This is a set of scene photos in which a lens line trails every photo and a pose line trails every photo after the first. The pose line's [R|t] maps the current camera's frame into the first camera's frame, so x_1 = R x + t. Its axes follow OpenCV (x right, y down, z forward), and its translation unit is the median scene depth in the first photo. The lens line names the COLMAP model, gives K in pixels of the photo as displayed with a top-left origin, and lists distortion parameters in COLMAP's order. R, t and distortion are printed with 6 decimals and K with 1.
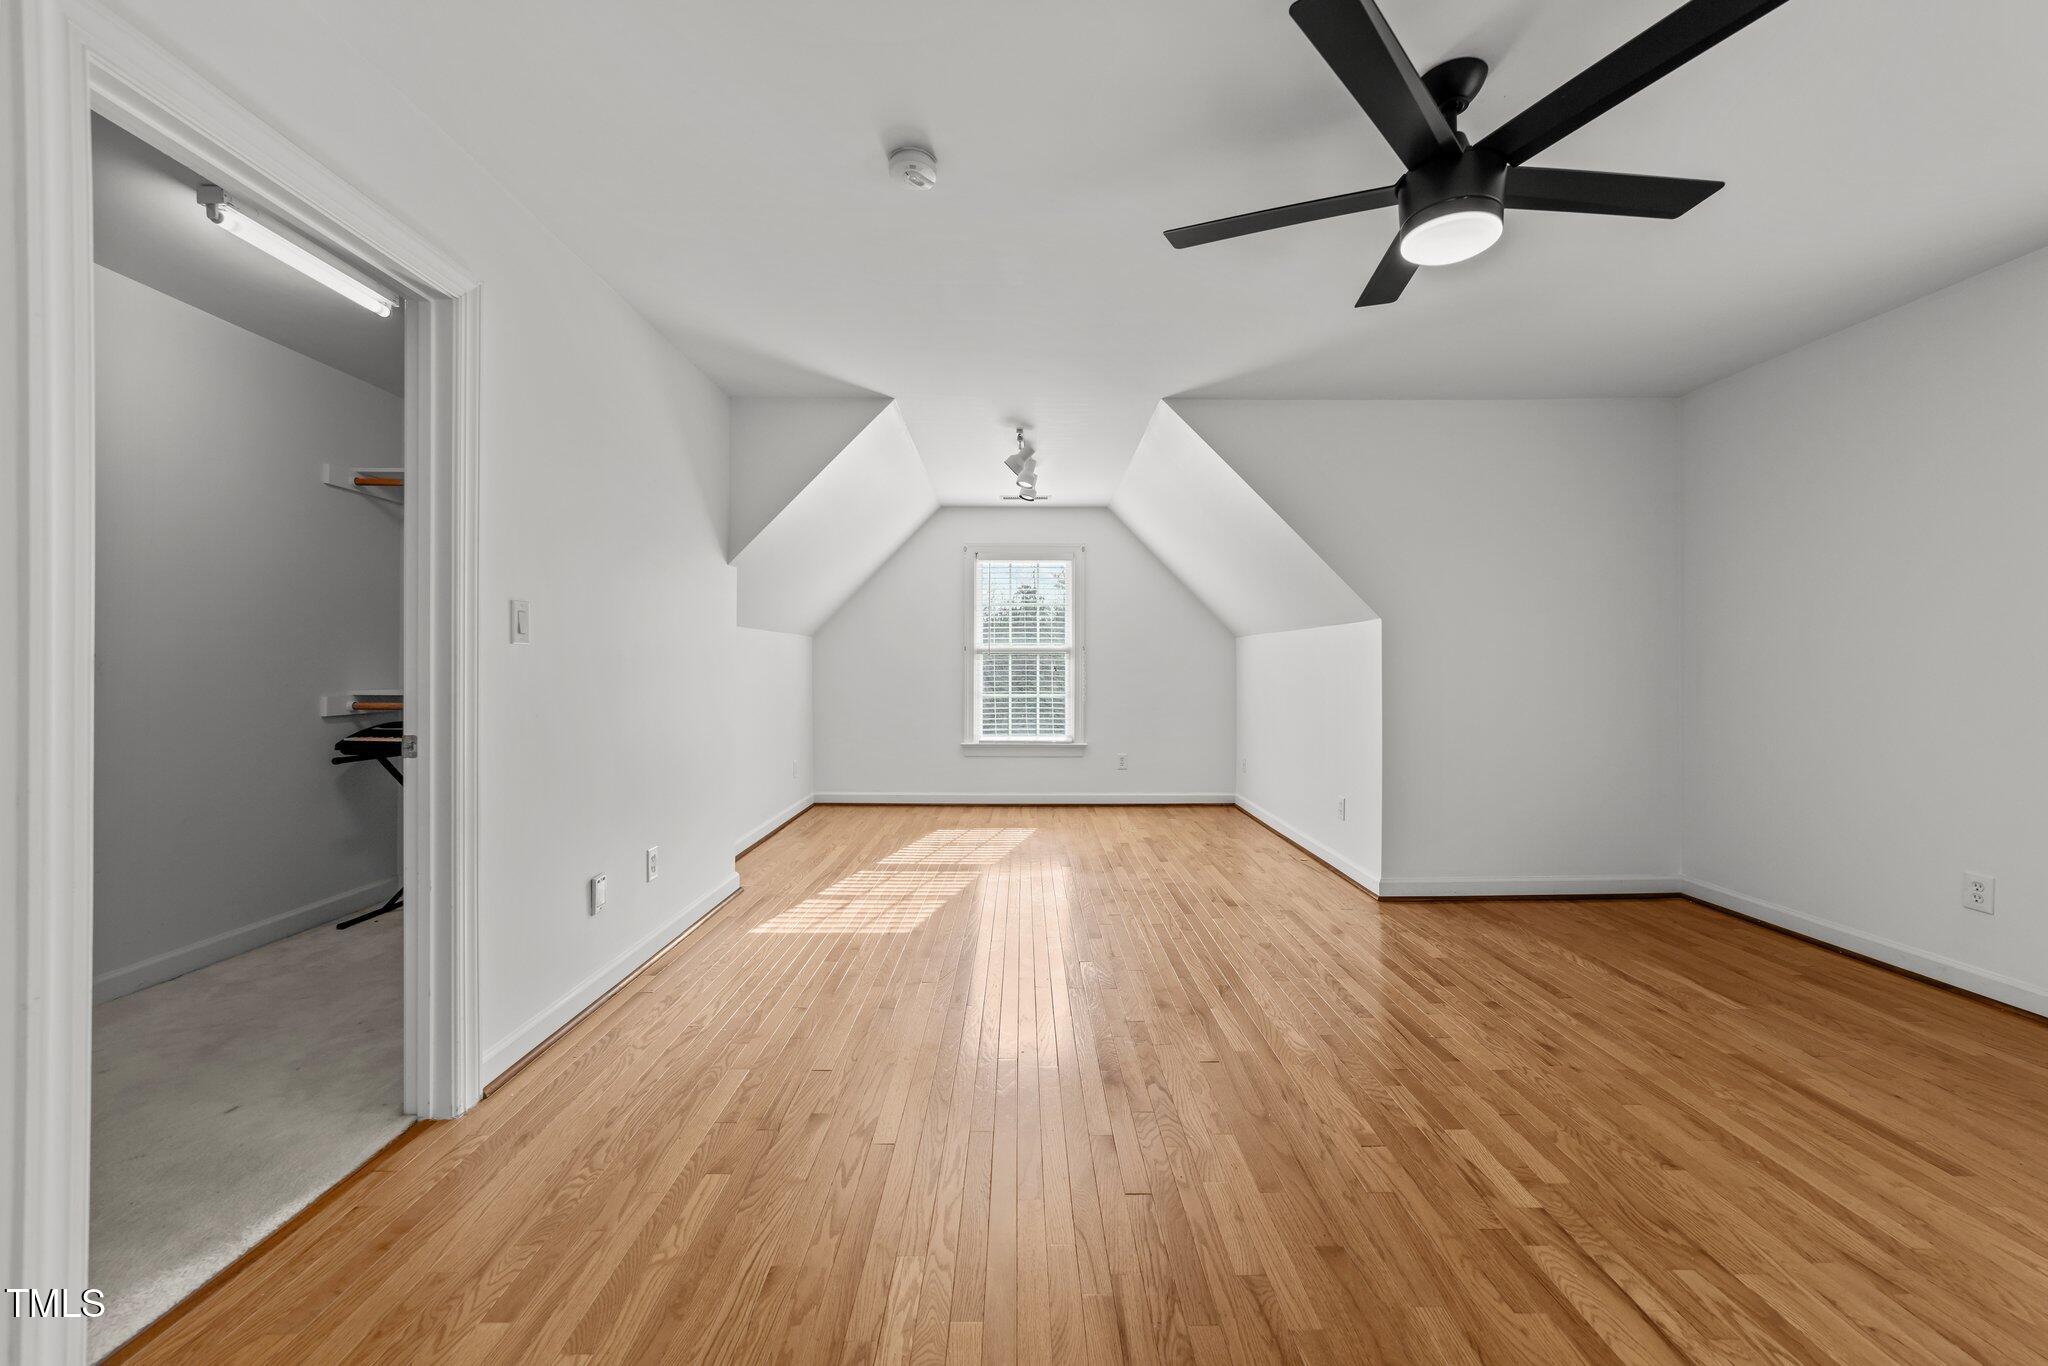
lens RADIAL K [[785.3, 0, 1016.7], [0, 785.3, 671.3], [0, 0, 1]] dist [0.002886, 0.000277]
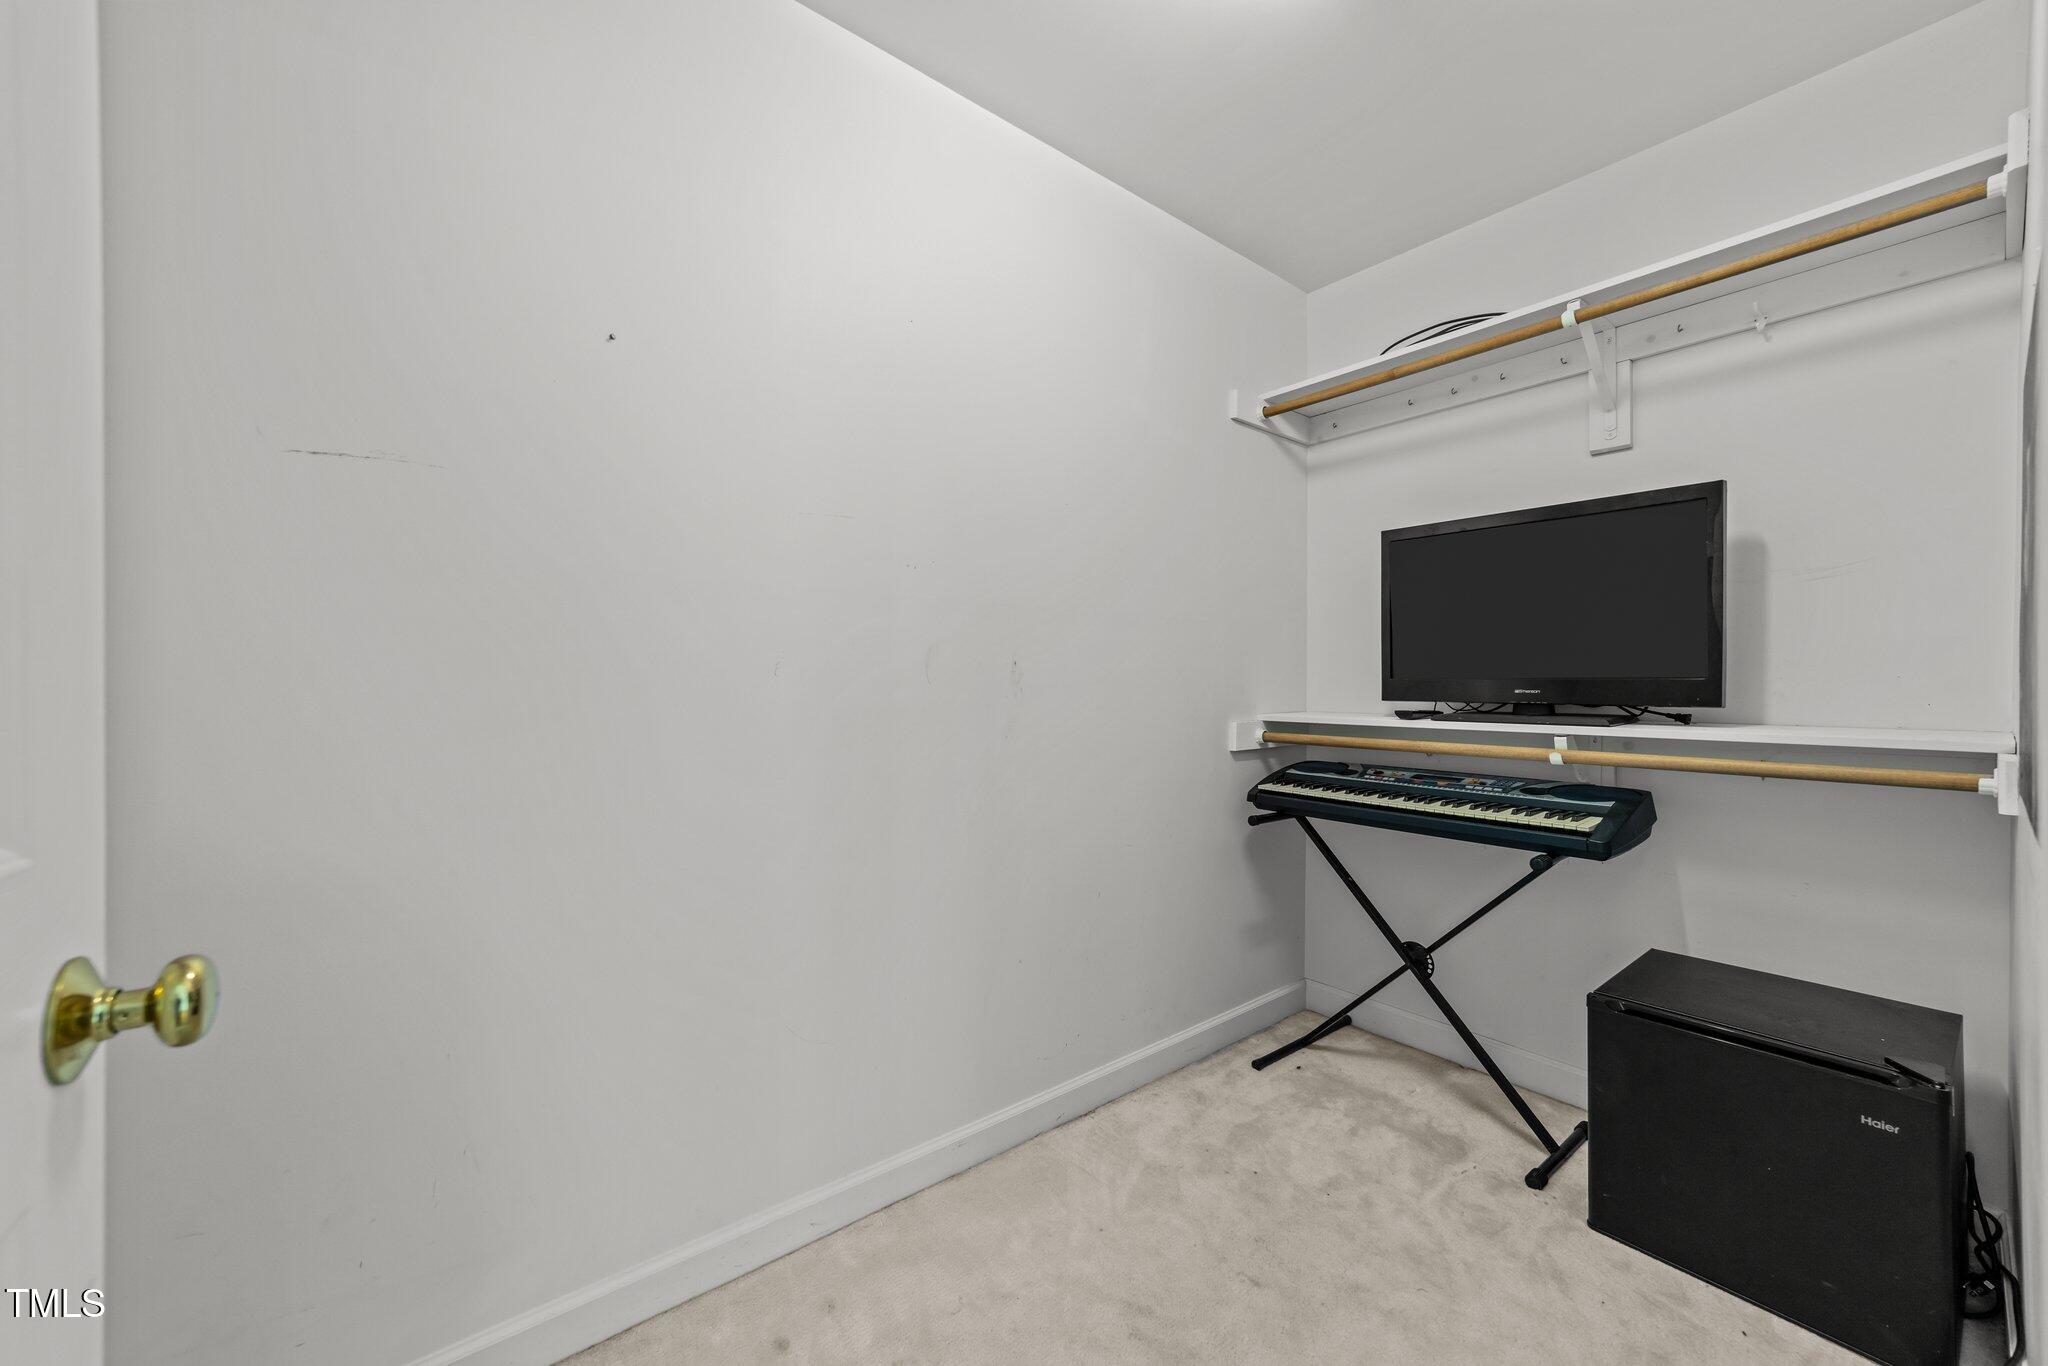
lens RADIAL K [[787.8, 0, 1024.0], [0, 787.8, 683.0], [0, 0, 1]] dist [-0.000514, -0.000053]
pose [[0.635800, -0.003910, -0.771844, -0.455335], [0.000101, 0.999988, -0.004982, 0.000578], [0.771854, 0.003090, 0.635792, 0.410758]]
